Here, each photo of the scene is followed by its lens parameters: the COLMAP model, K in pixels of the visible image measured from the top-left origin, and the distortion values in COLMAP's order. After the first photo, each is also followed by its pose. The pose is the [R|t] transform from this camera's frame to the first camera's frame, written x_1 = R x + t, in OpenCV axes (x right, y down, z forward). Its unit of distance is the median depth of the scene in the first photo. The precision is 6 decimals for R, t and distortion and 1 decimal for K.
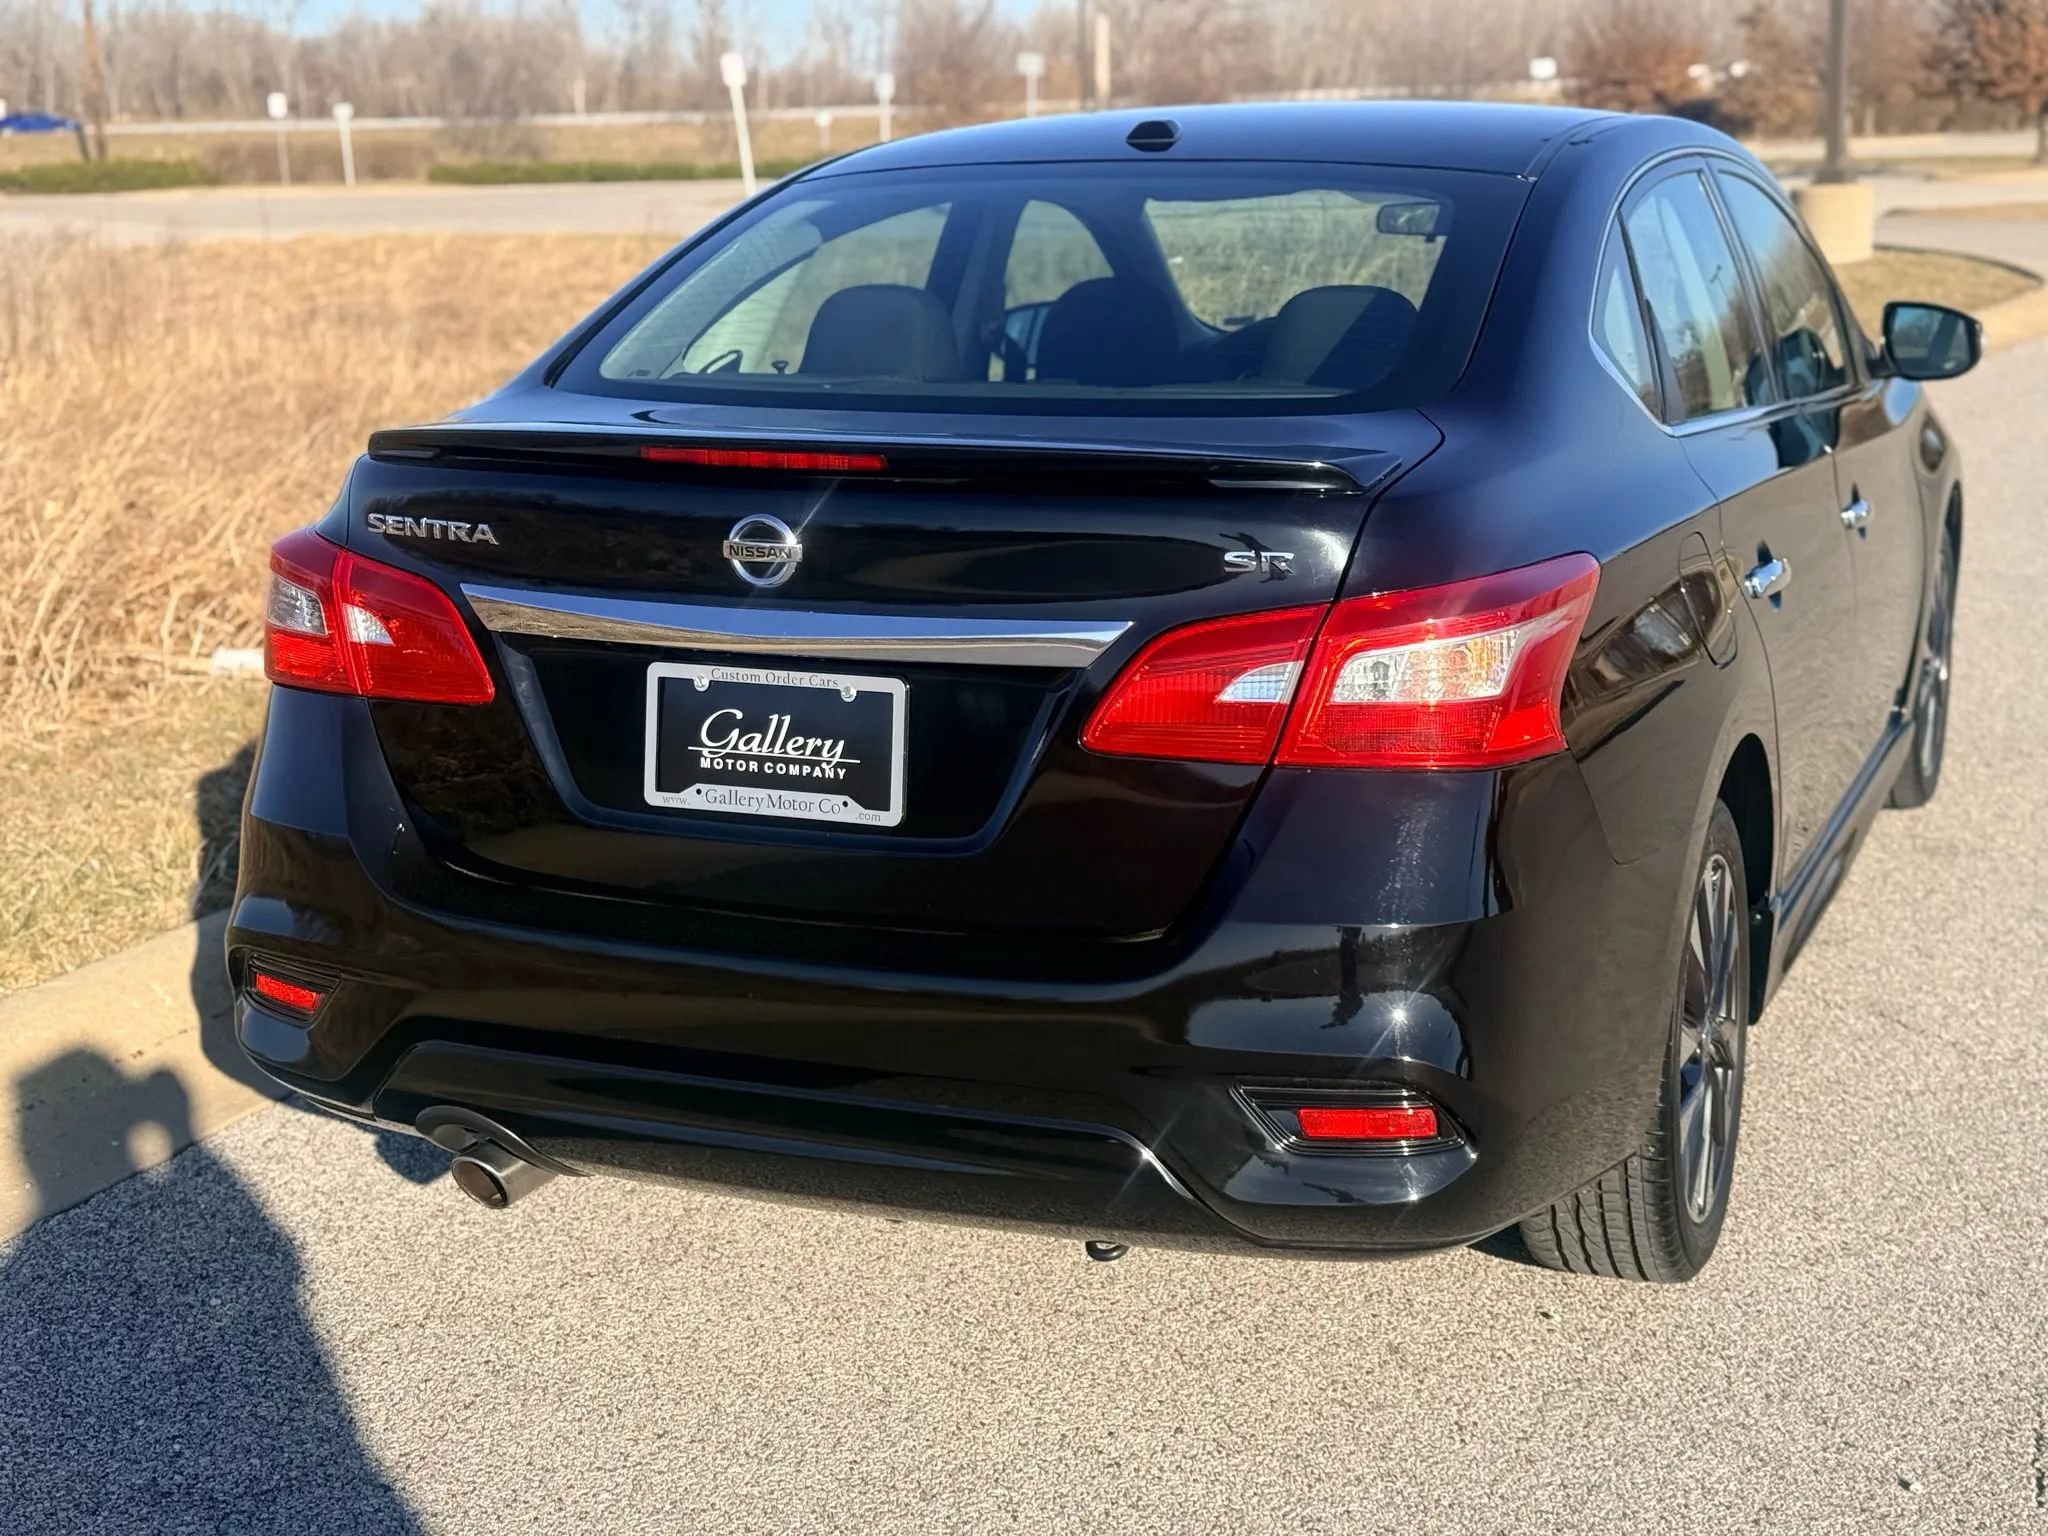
lens RADIAL K [[2847.3, 0, 1070.4], [0, 2847.3, 723.9], [0, 0, 1]] dist [0.119259, 0.000000]
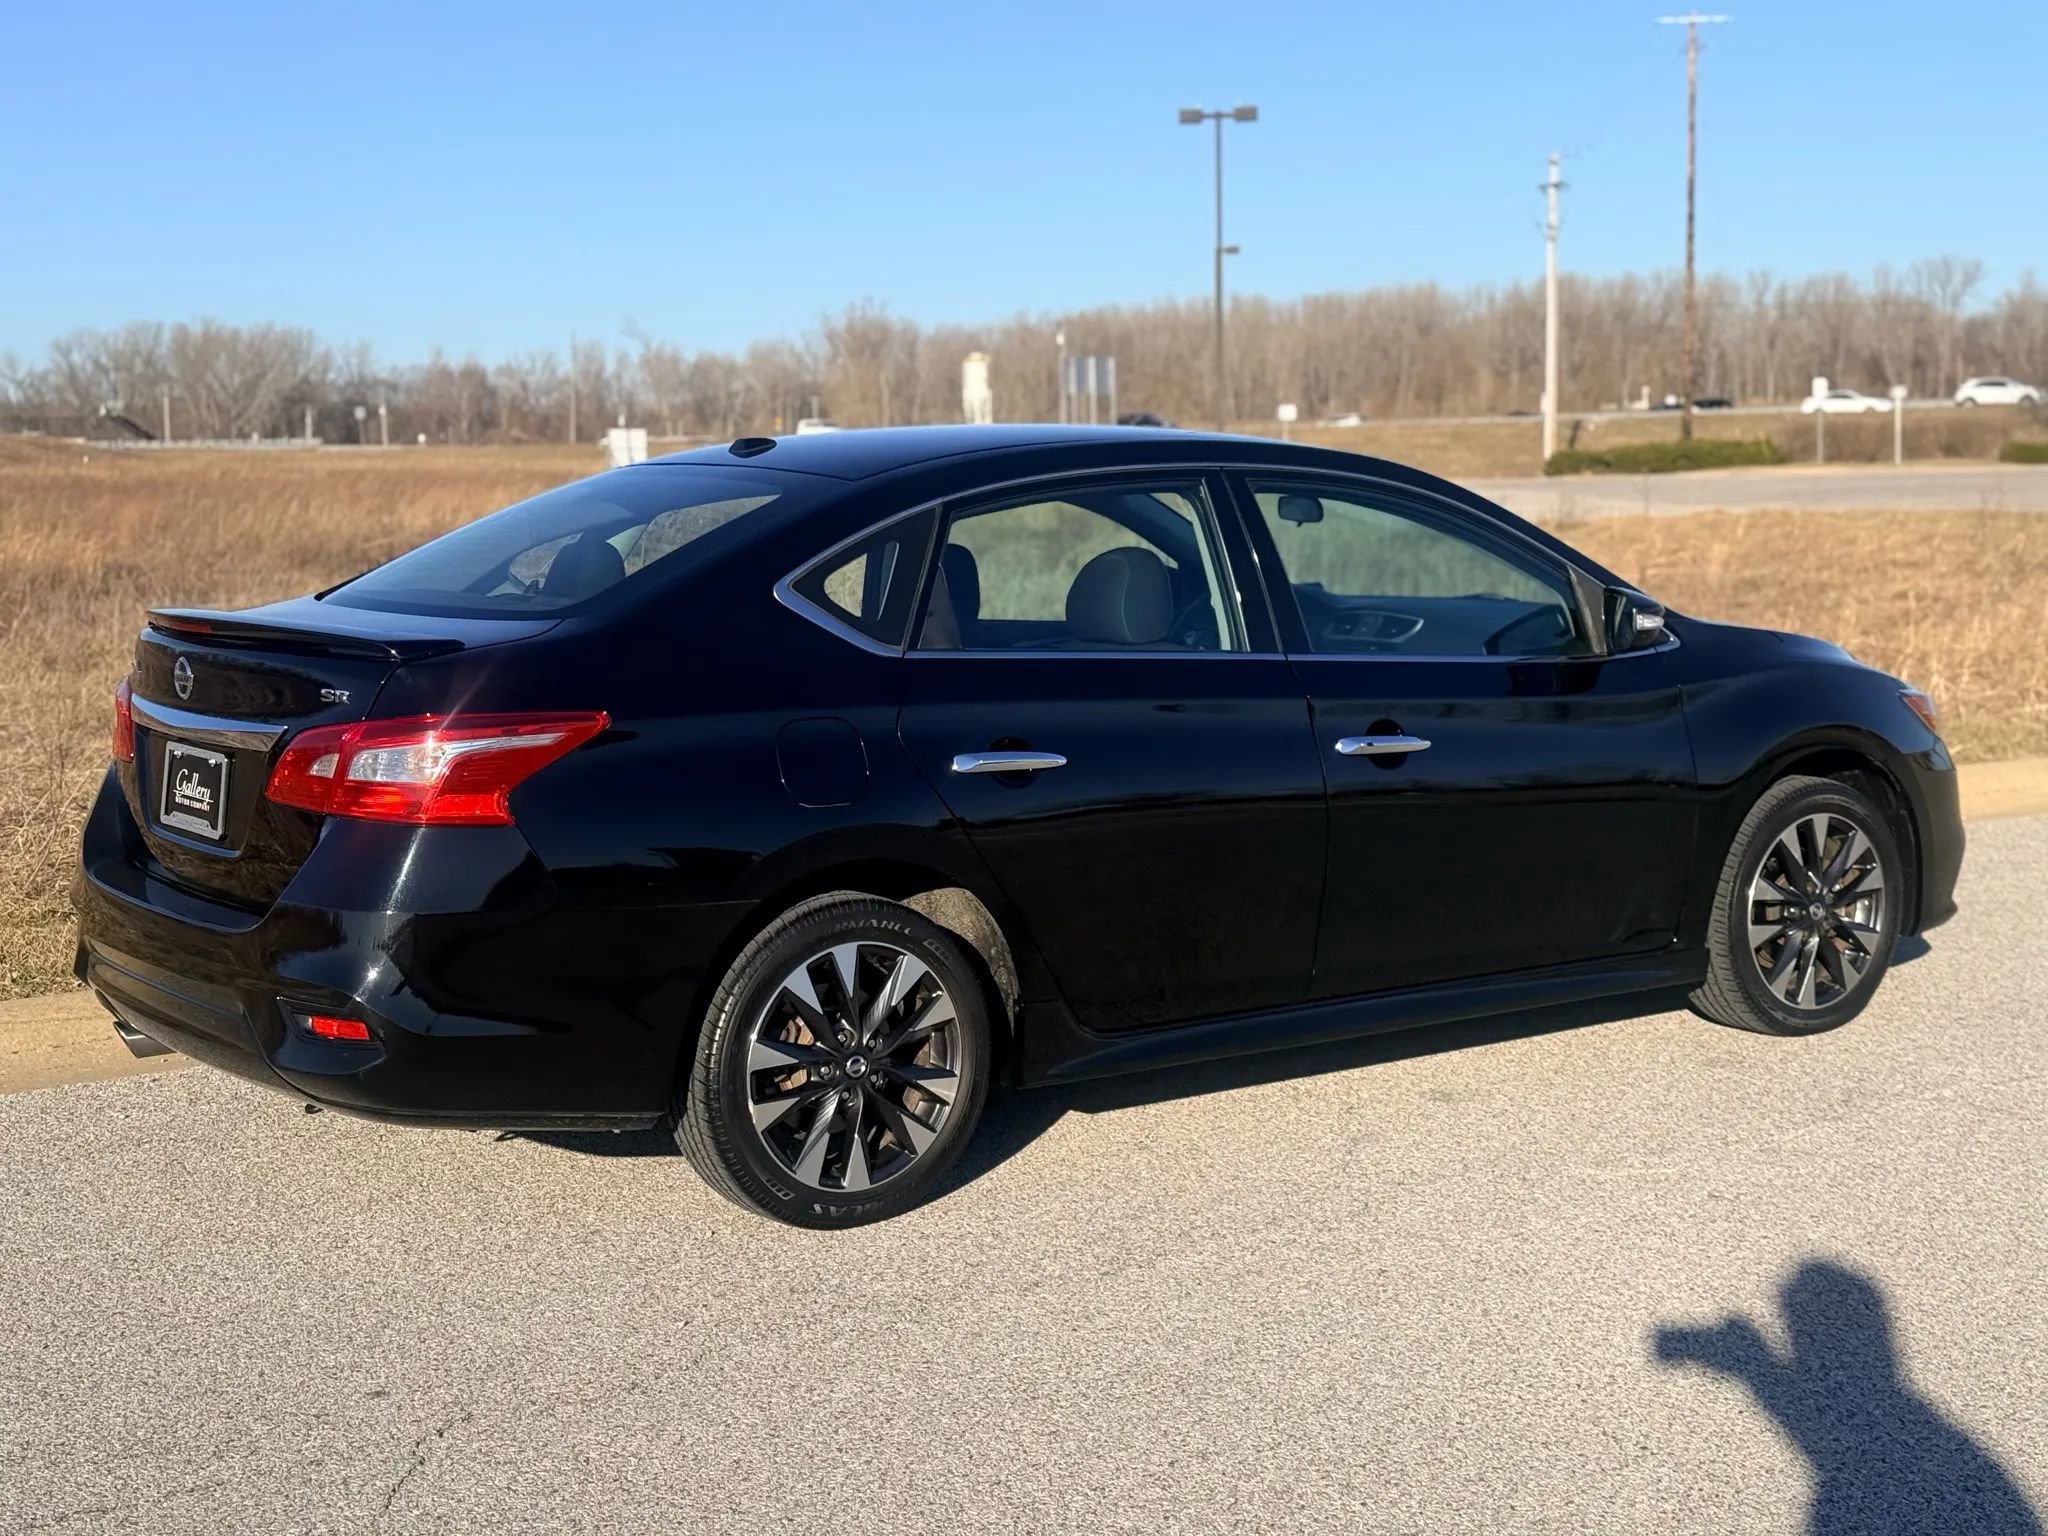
lens RADIAL K [[2847.3, 0, 1045.4], [0, 2847.3, 797.6], [0, 0, 1]] dist [0.119259, 0.000000]
pose [[0.843744, 0.076611, -0.531250, 1.239868], [-0.112687, 0.992986, -0.035775, 0.015357], [0.524783, 0.090050, 0.846459, -0.212207]]
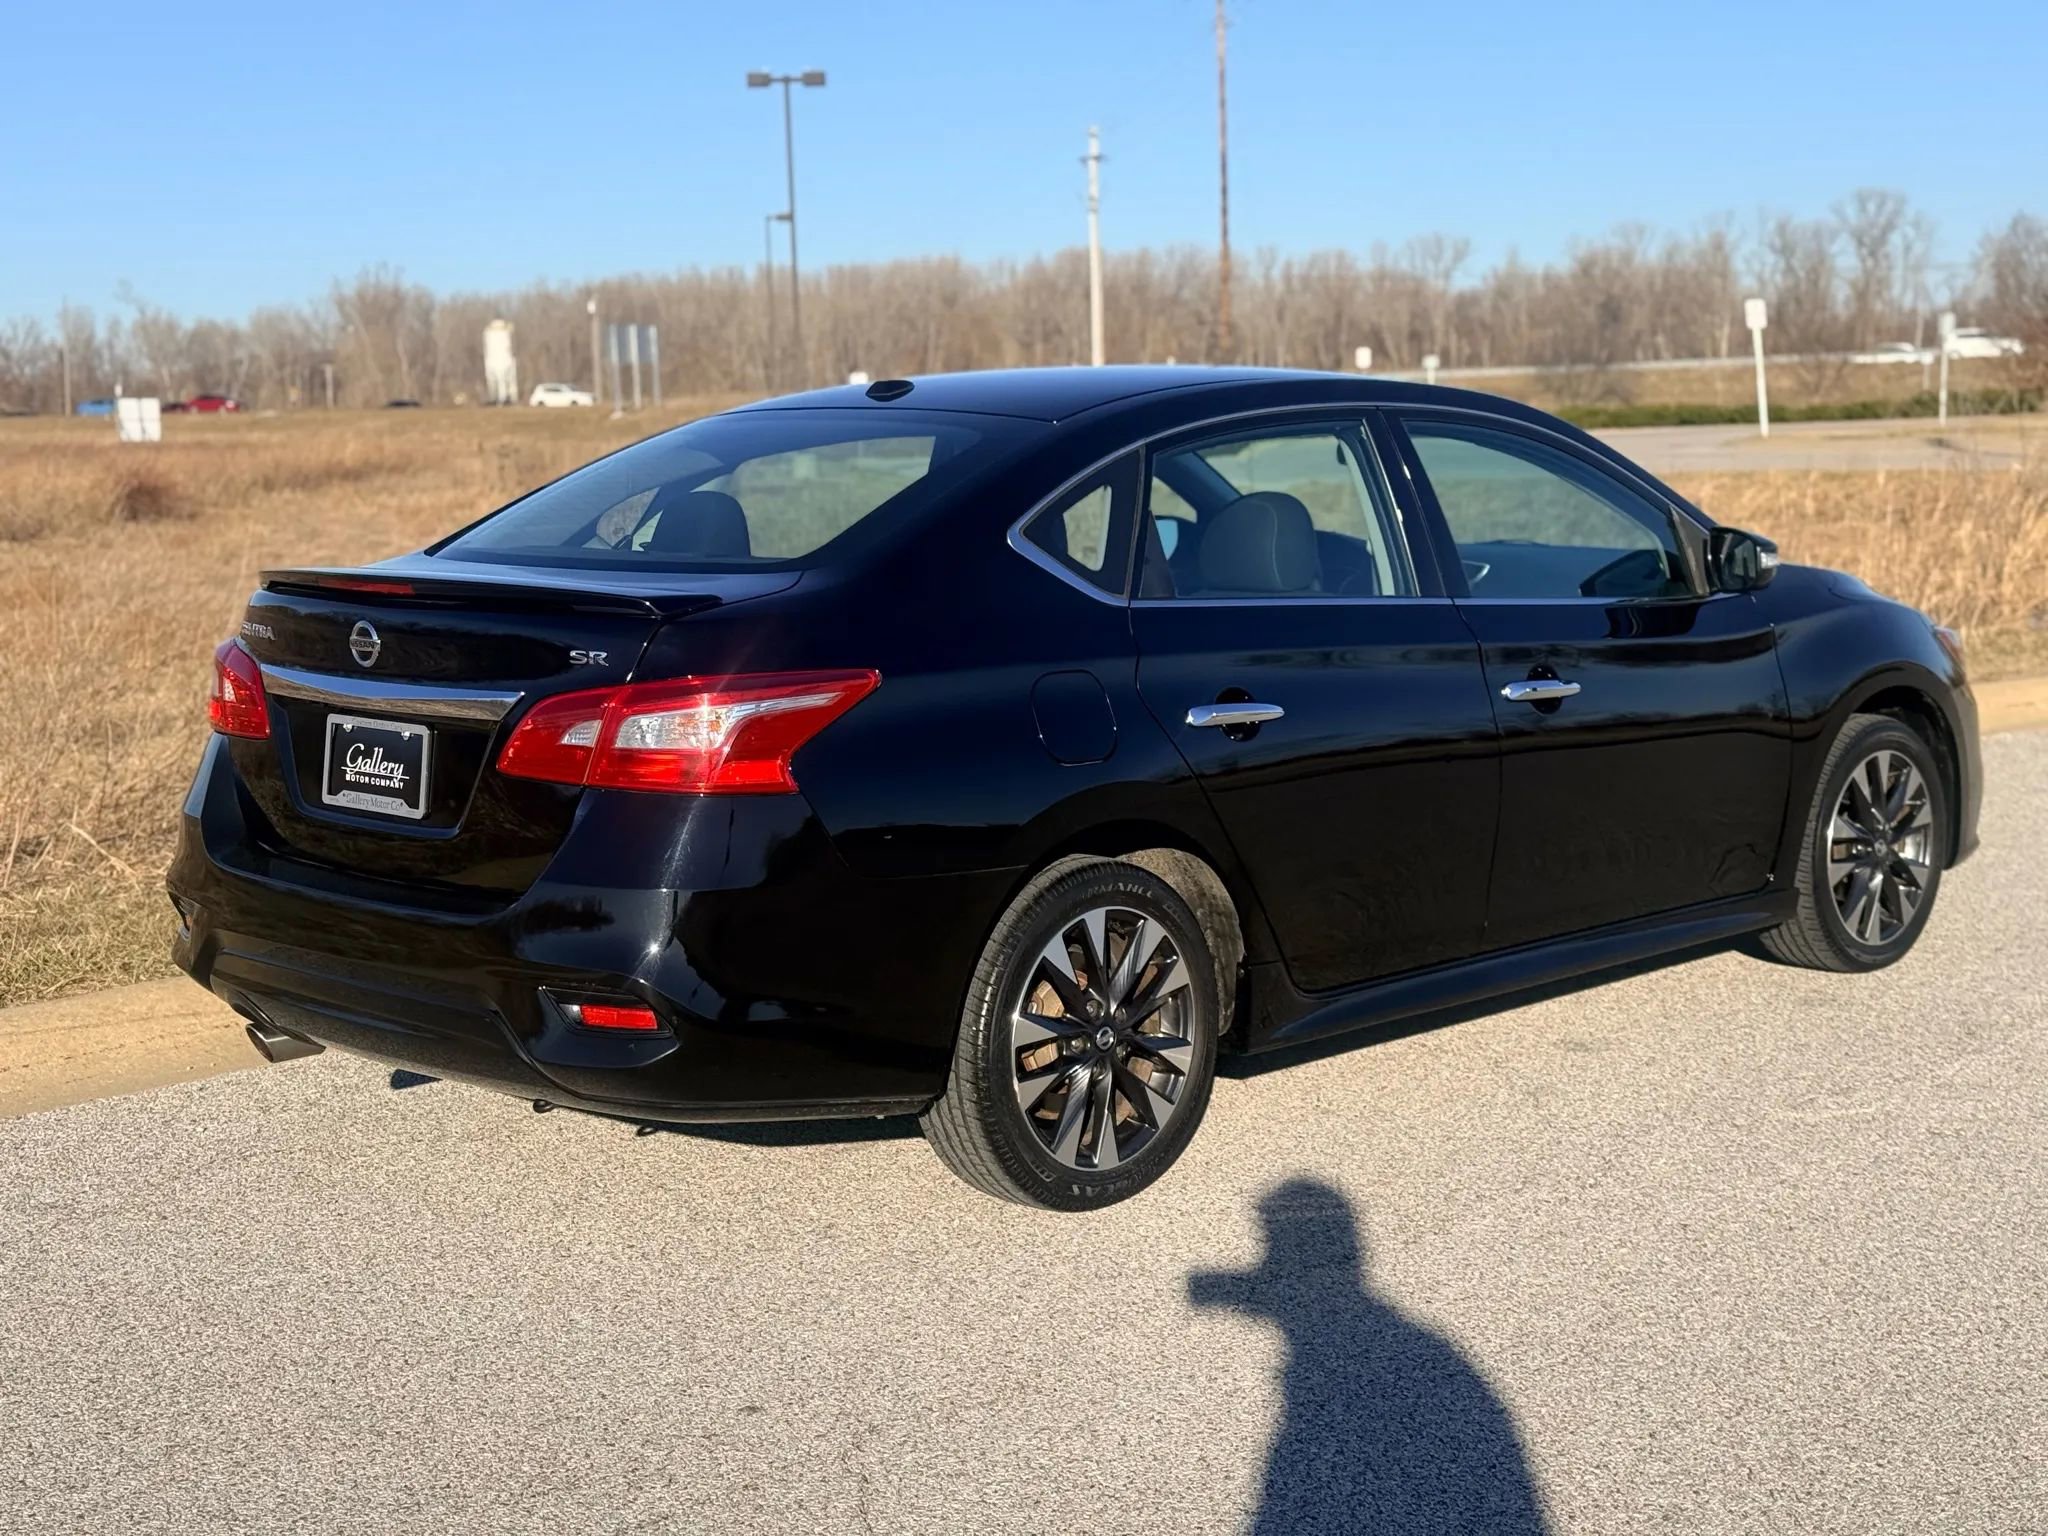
lens RADIAL K [[2847.3, 0, 1049.0], [0, 2847.3, 794.9], [0, 0, 1]] dist [0.119259, 0.000000]
pose [[0.921761, 0.055811, -0.383720, 0.836427], [-0.078113, 0.996027, -0.042772, 0.060621], [0.379808, 0.069399, 0.922458, -0.325407]]
